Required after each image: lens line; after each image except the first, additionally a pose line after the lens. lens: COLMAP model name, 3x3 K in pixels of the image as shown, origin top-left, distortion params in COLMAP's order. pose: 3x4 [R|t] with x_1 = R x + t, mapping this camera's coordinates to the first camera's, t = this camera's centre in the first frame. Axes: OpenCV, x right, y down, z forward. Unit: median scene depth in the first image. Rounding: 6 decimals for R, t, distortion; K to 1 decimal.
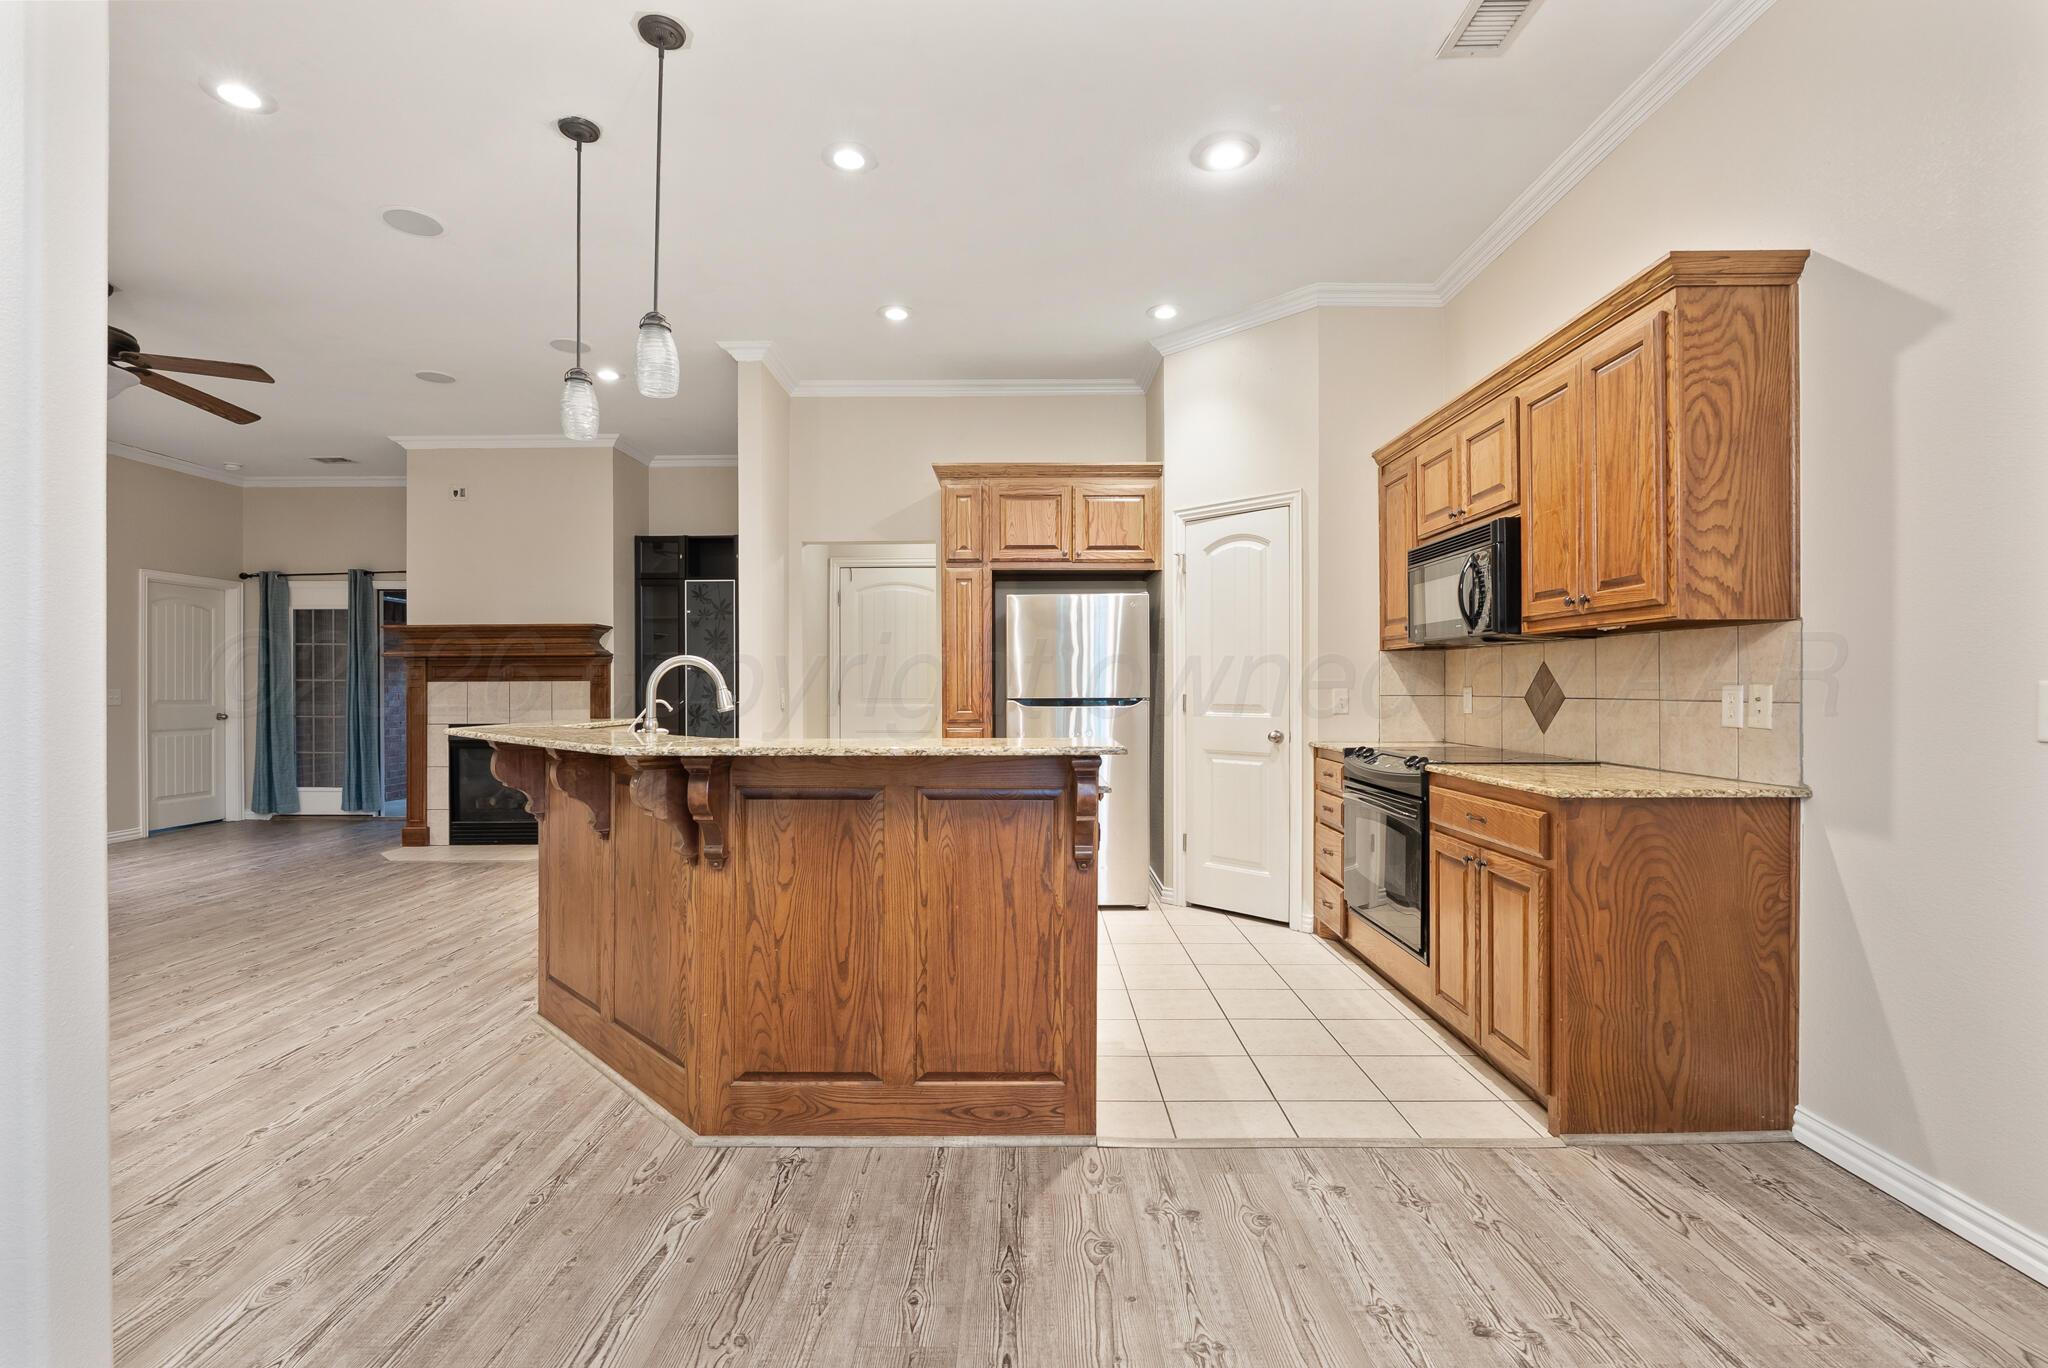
lens RADIAL K [[907.7, 0, 1013.5], [0, 907.7, 685.9], [0, 0, 1]] dist [-0.010322, 0.000180]
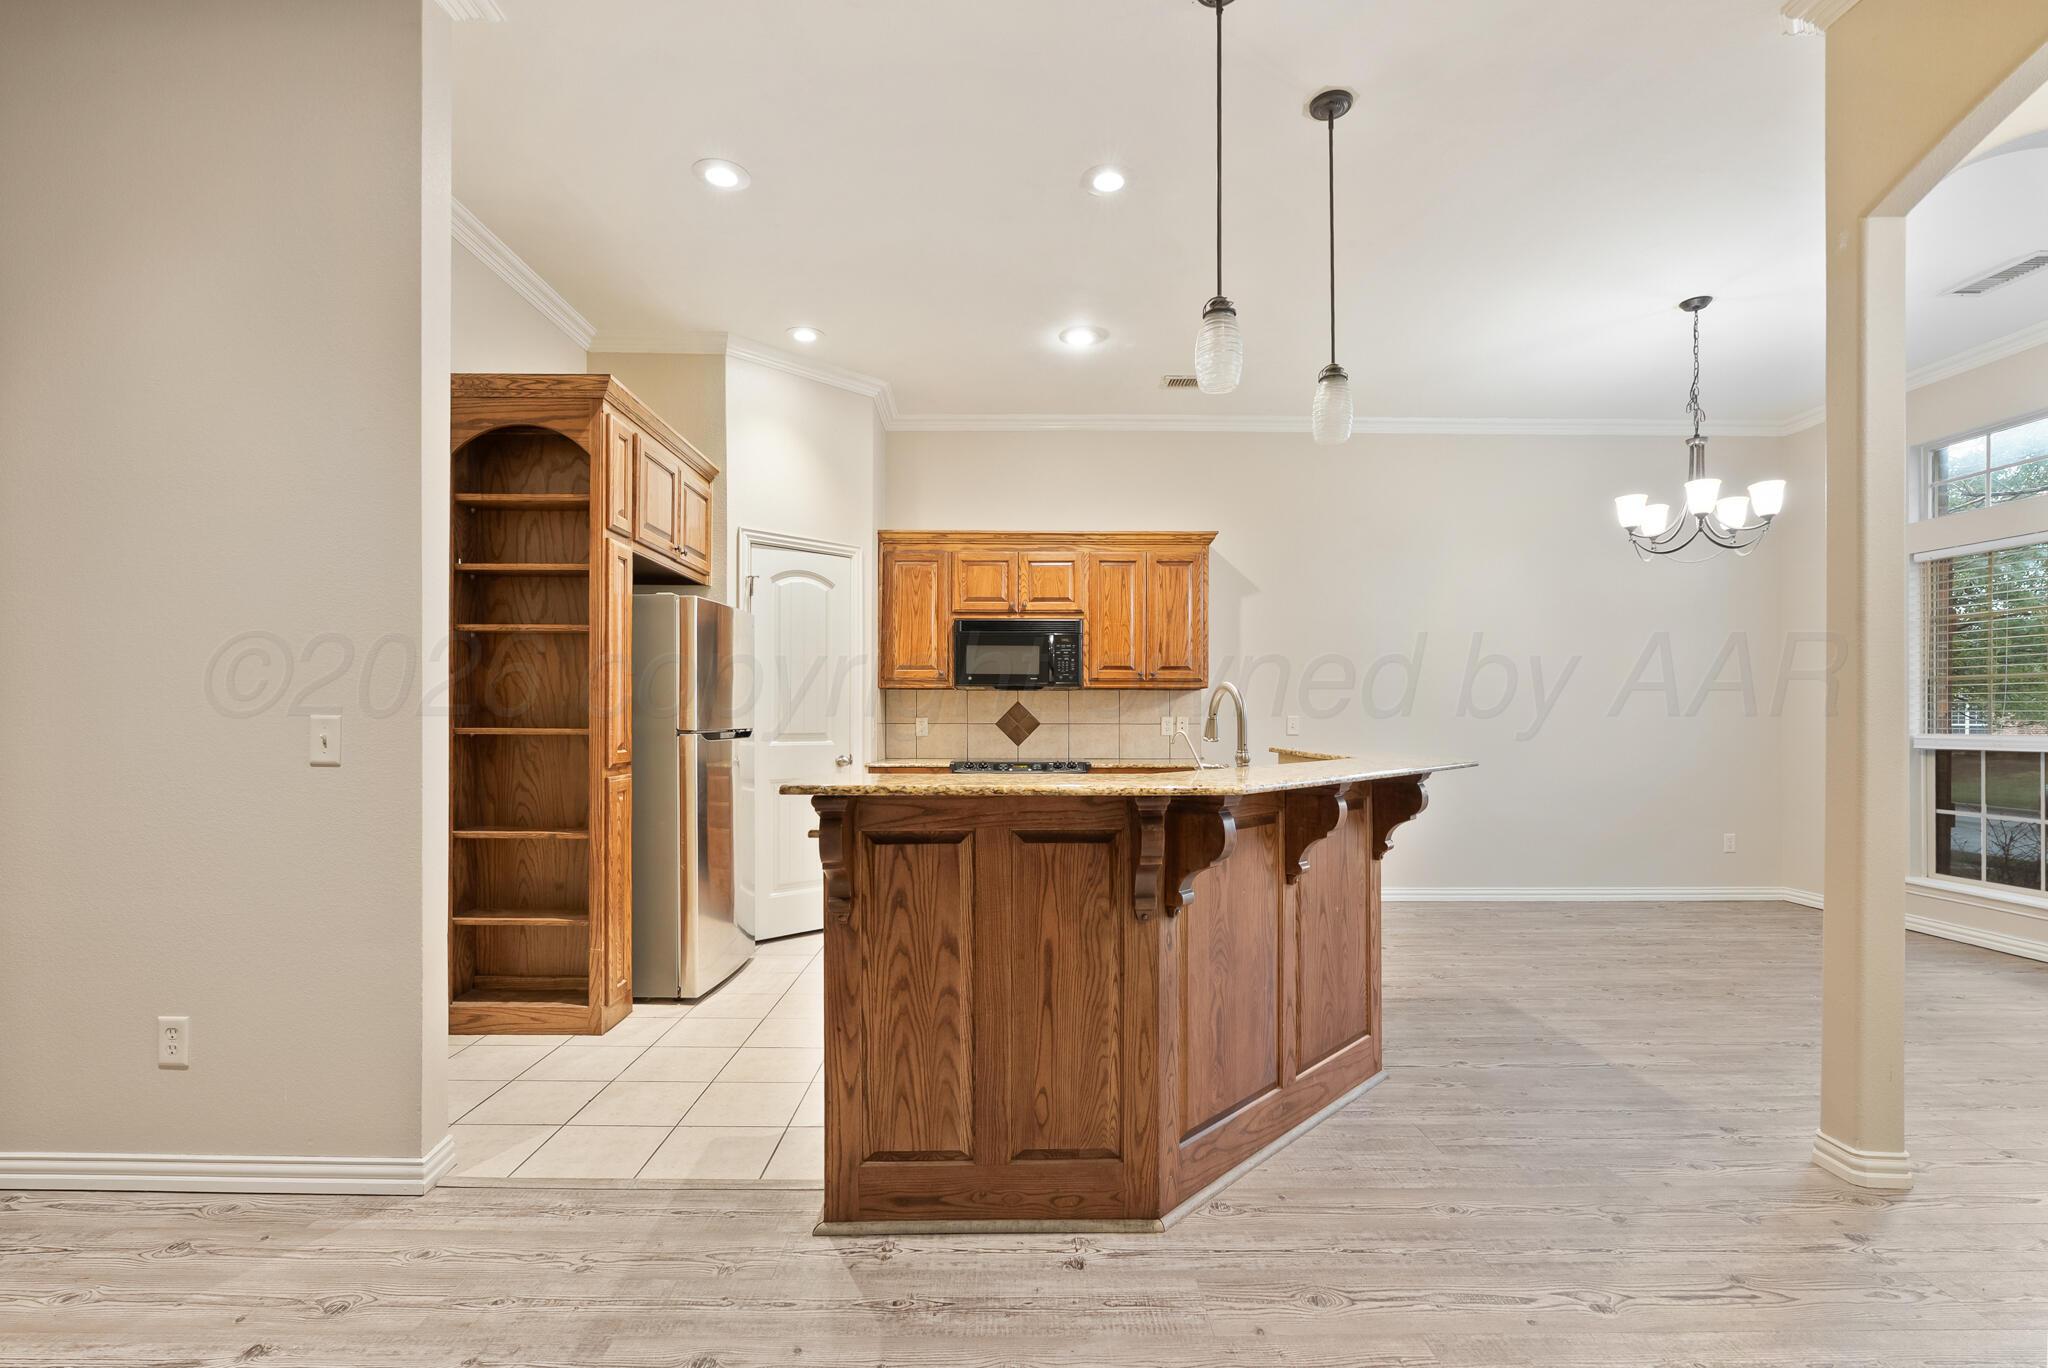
lens RADIAL K [[923.5, 0, 1013.3], [0, 923.5, 721.9], [0, 0, 1]] dist [-0.013995, 0.000803]
pose [[-0.014717, -0.003160, 0.999887, -1.415931], [-0.002815, 0.999991, 0.003119, 0.005685], [-0.999888, -0.002769, -0.014726, 1.336852]]
